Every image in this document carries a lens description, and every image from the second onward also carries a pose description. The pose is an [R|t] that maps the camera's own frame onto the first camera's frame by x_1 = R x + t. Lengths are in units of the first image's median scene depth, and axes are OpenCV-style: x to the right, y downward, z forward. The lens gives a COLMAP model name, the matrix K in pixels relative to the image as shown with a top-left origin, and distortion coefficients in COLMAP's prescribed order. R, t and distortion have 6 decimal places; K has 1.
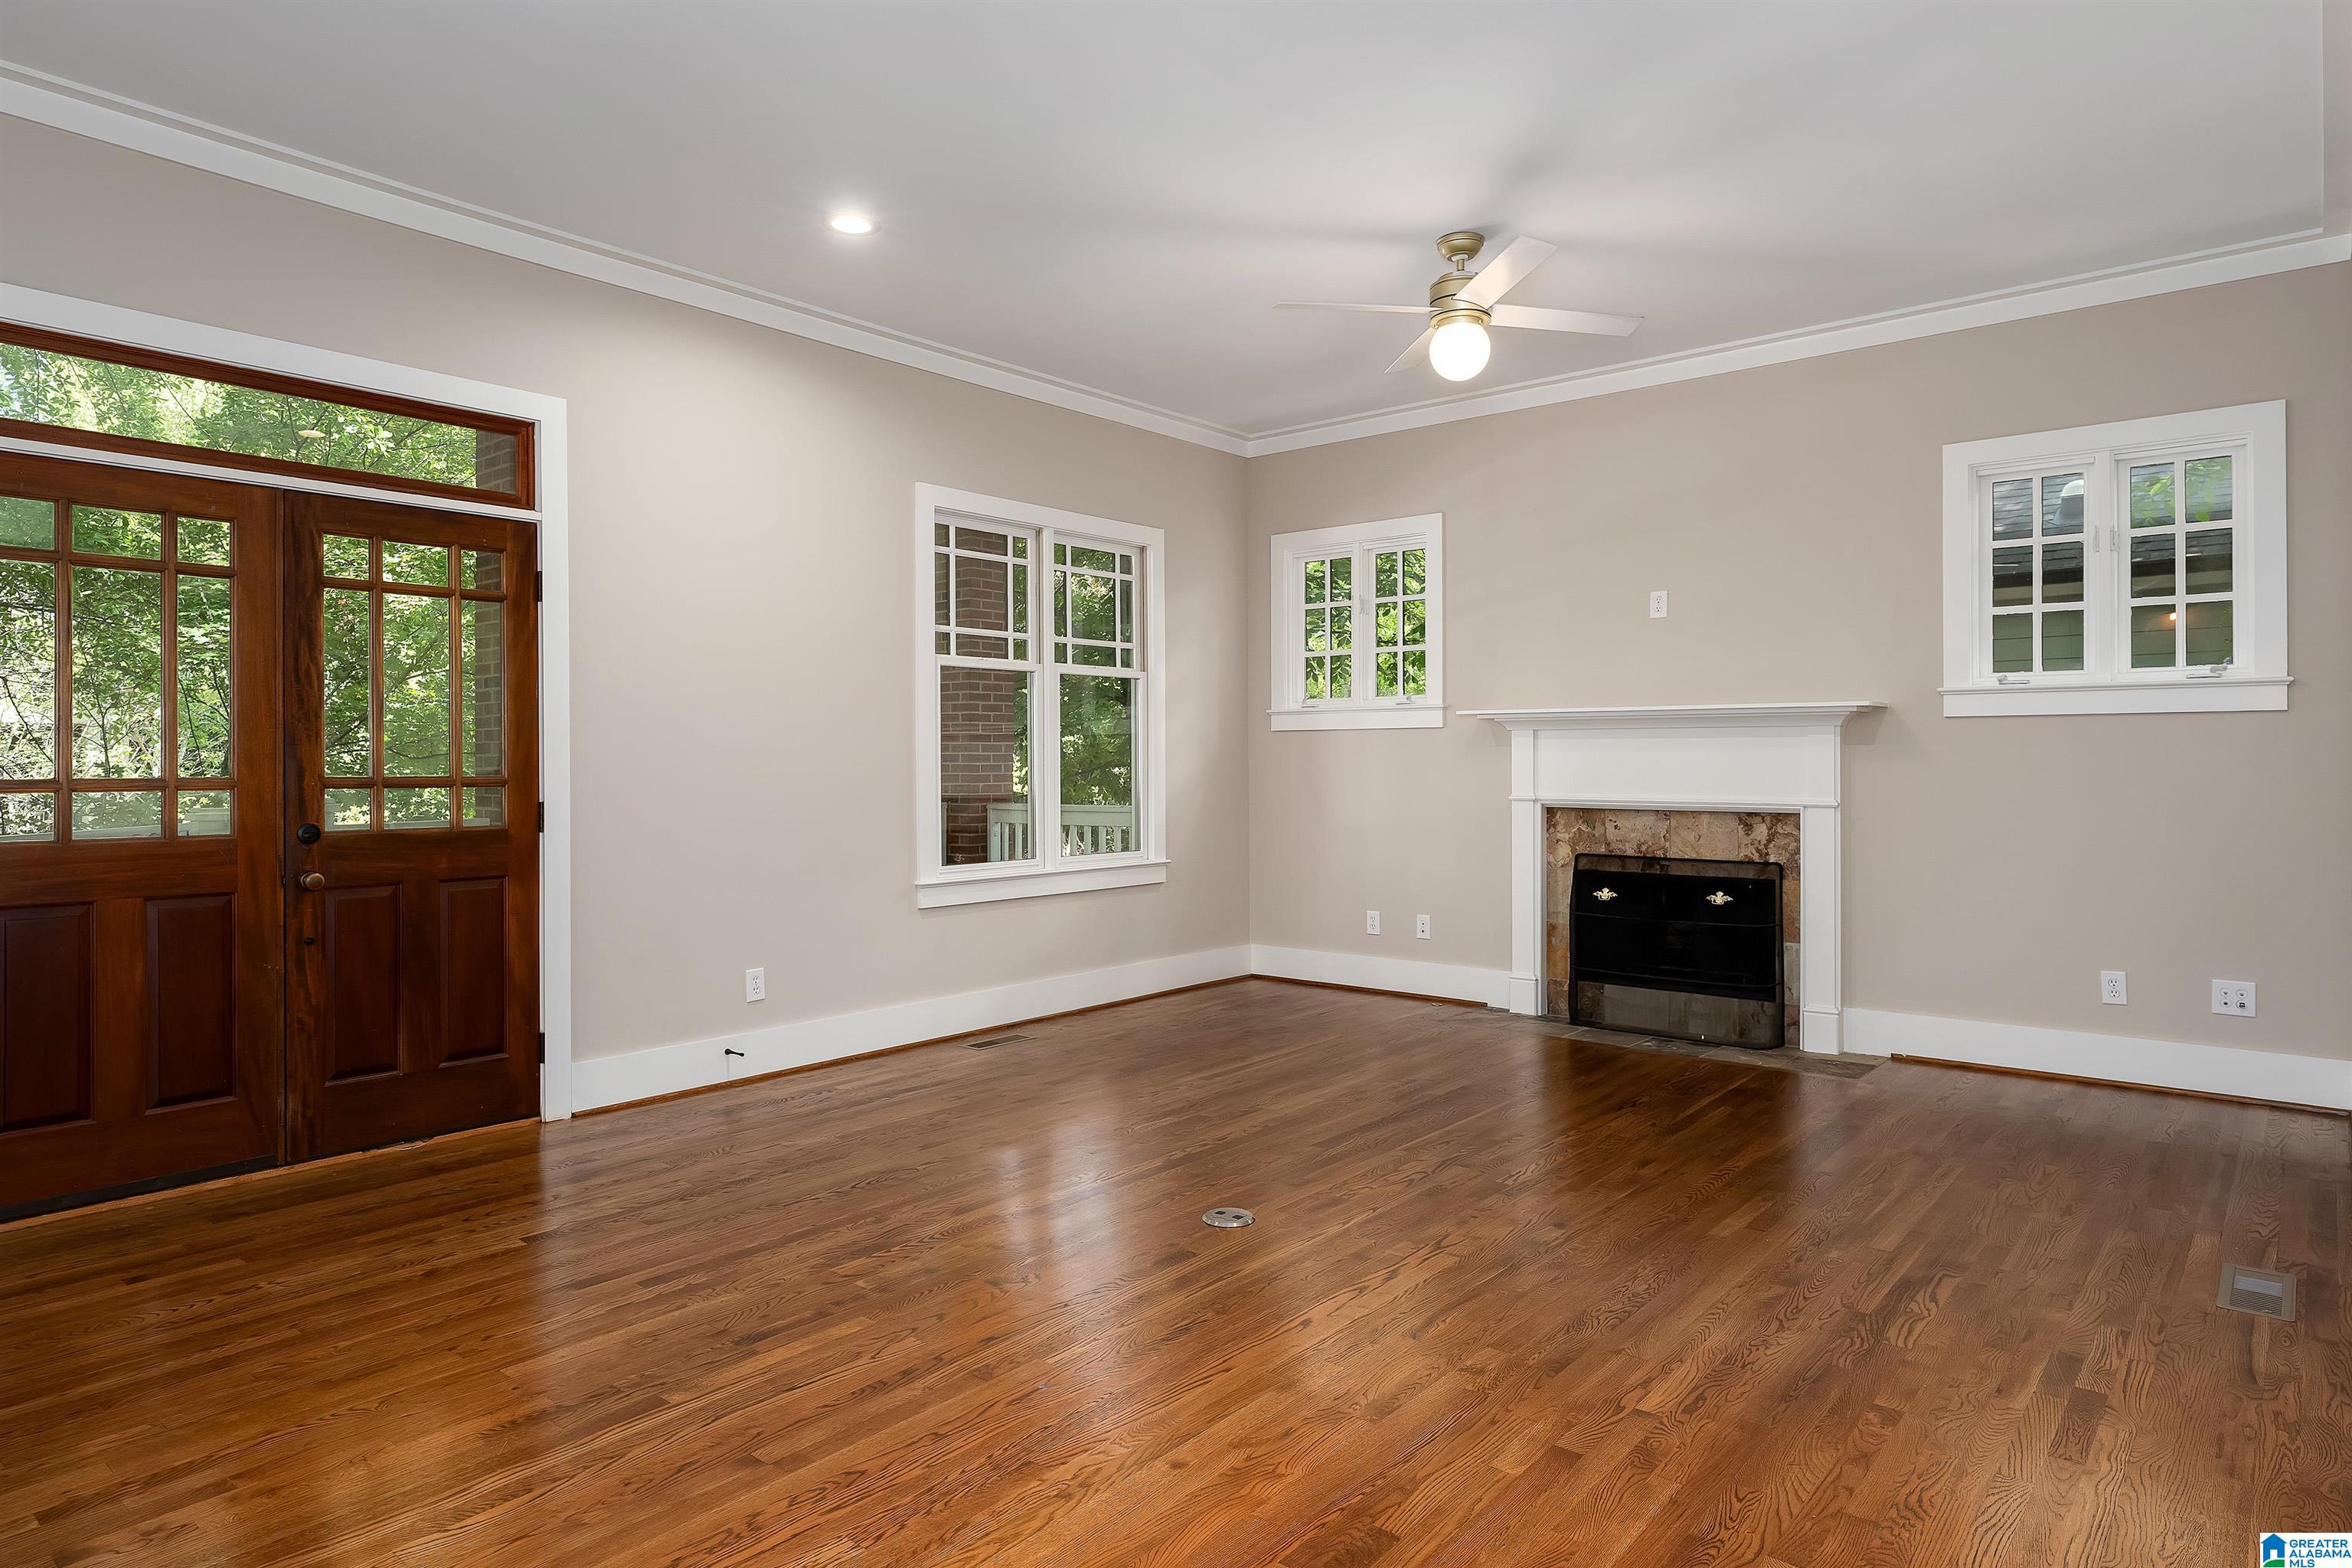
lens RADIAL K [[1380.3, 0, 1177.2], [0, 1380.3, 761.0], [0, 0, 1]] dist [0.003104, 0.000029]
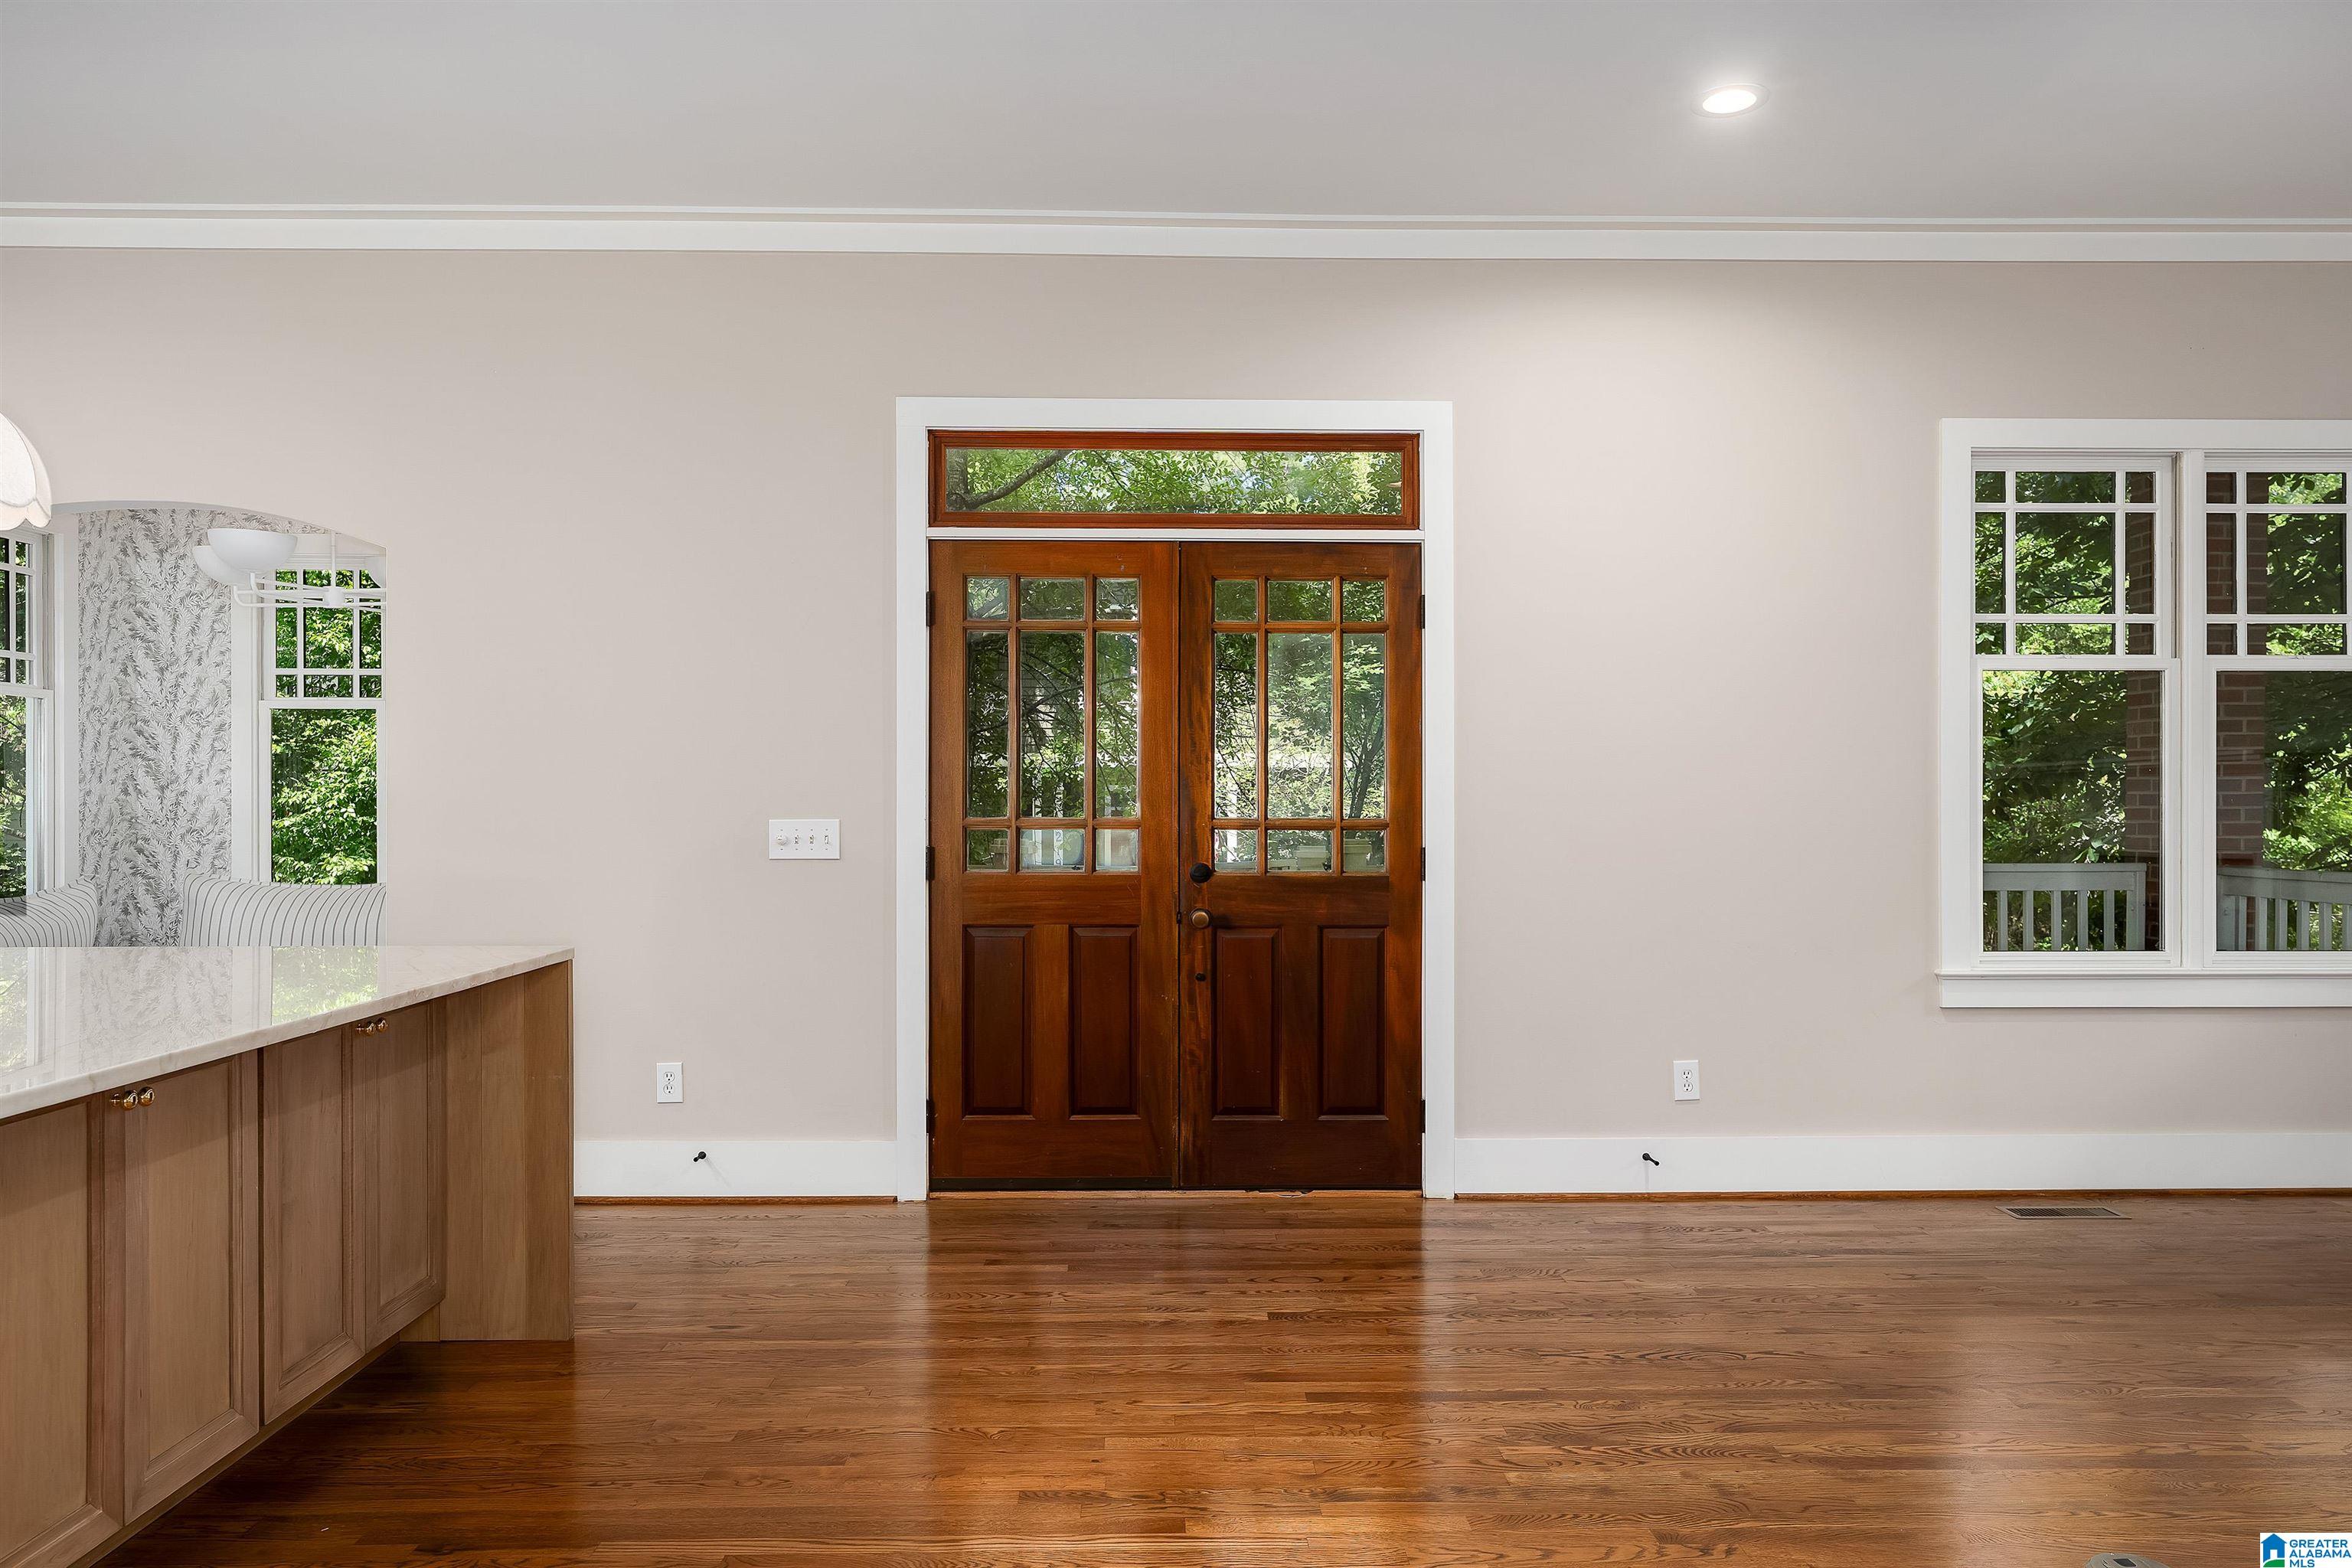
lens RADIAL K [[1571.4, 0, 1176.9], [0, 1571.4, 807.4], [0, 0, 1]] dist [0.002723, -0.000440]
pose [[0.652417, 0.004406, -0.757848, 0.232758], [-0.001898, 0.999989, 0.004180, -0.001123], [0.757858, -0.001289, 0.652418, 0.206063]]
